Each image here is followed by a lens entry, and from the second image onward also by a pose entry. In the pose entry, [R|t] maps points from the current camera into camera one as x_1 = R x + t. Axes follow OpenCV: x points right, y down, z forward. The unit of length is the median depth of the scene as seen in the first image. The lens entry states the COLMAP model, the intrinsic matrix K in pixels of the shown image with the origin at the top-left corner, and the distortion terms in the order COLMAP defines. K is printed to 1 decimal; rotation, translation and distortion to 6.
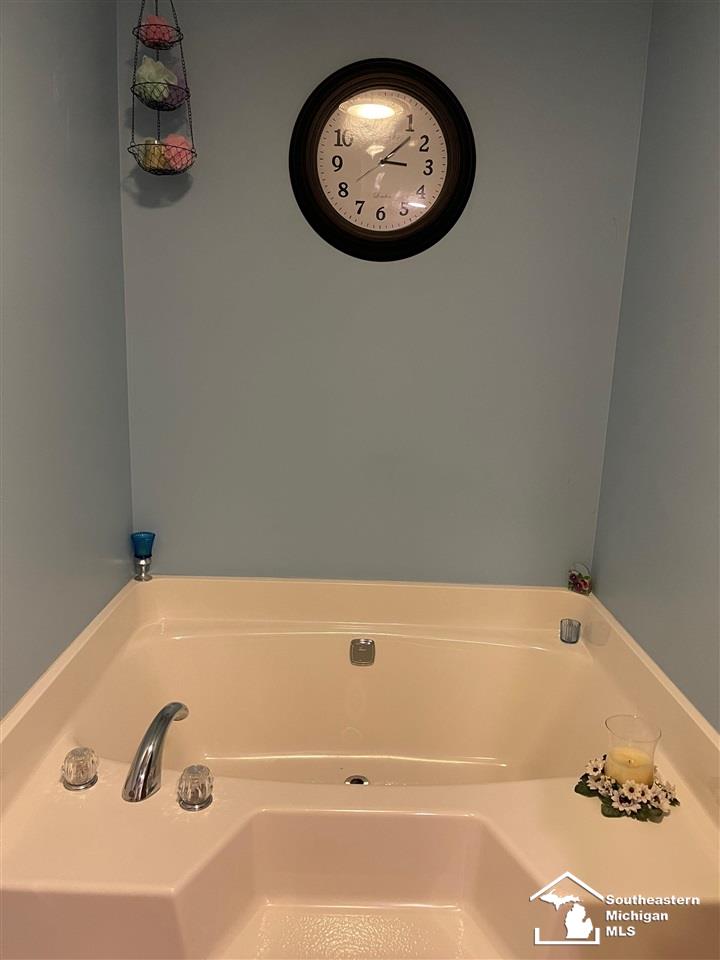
lens RADIAL K [[740.6, 0, 363.3], [0, 740.6, 482.7], [0, 0, 1]] dist [0.052312, -0.005331]
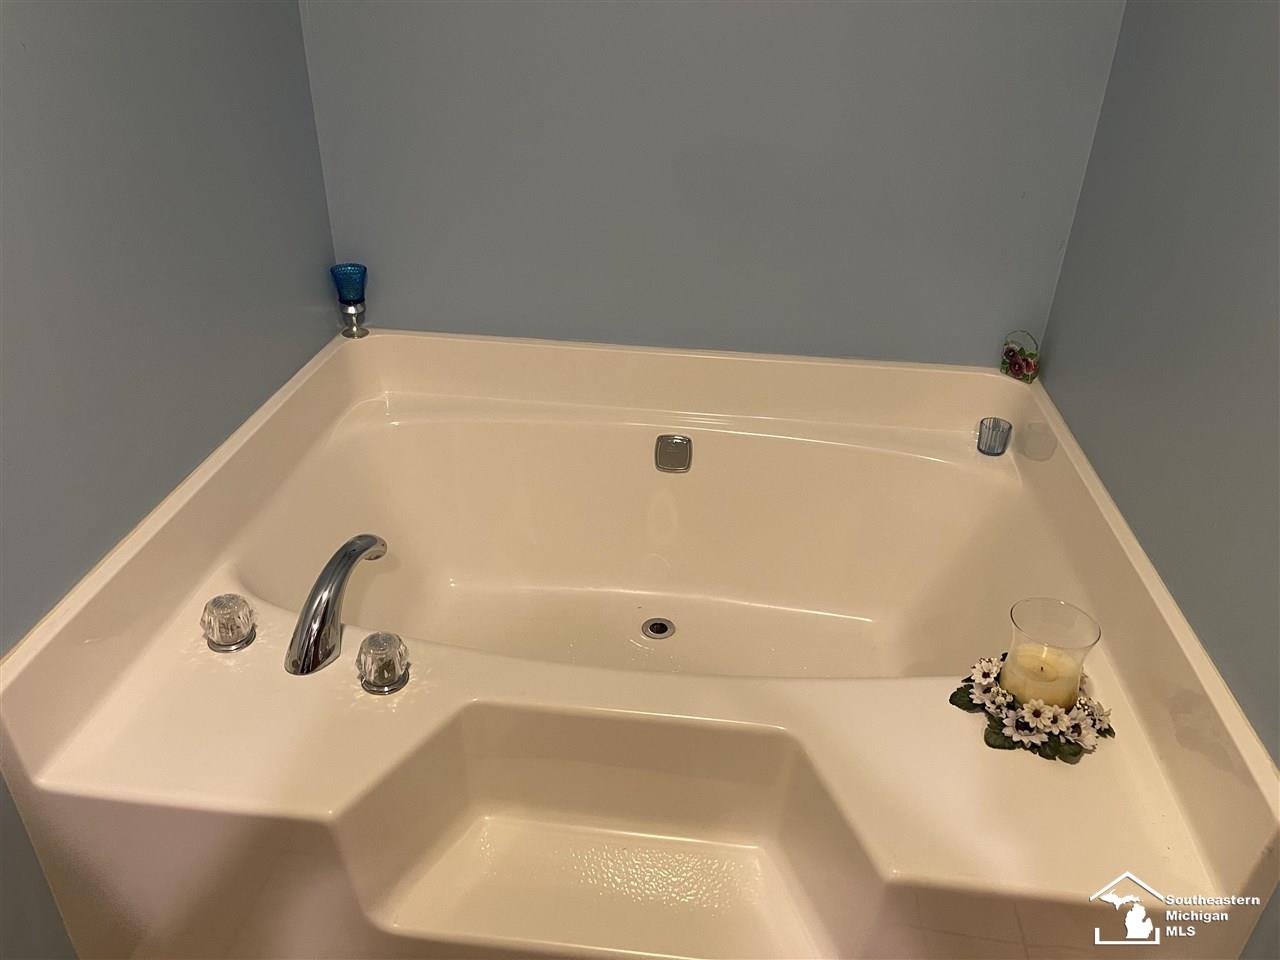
lens RADIAL K [[987.5, 0, 635.6], [0, 987.5, 472.5], [0, 0, 1]] dist [0.052312, -0.005331]
pose [[0.992518, 0.044436, -0.113722, 0.100934], [-0.008465, 0.954224, 0.298972, -0.035535], [0.121801, -0.295773, 0.947461, 0.205584]]
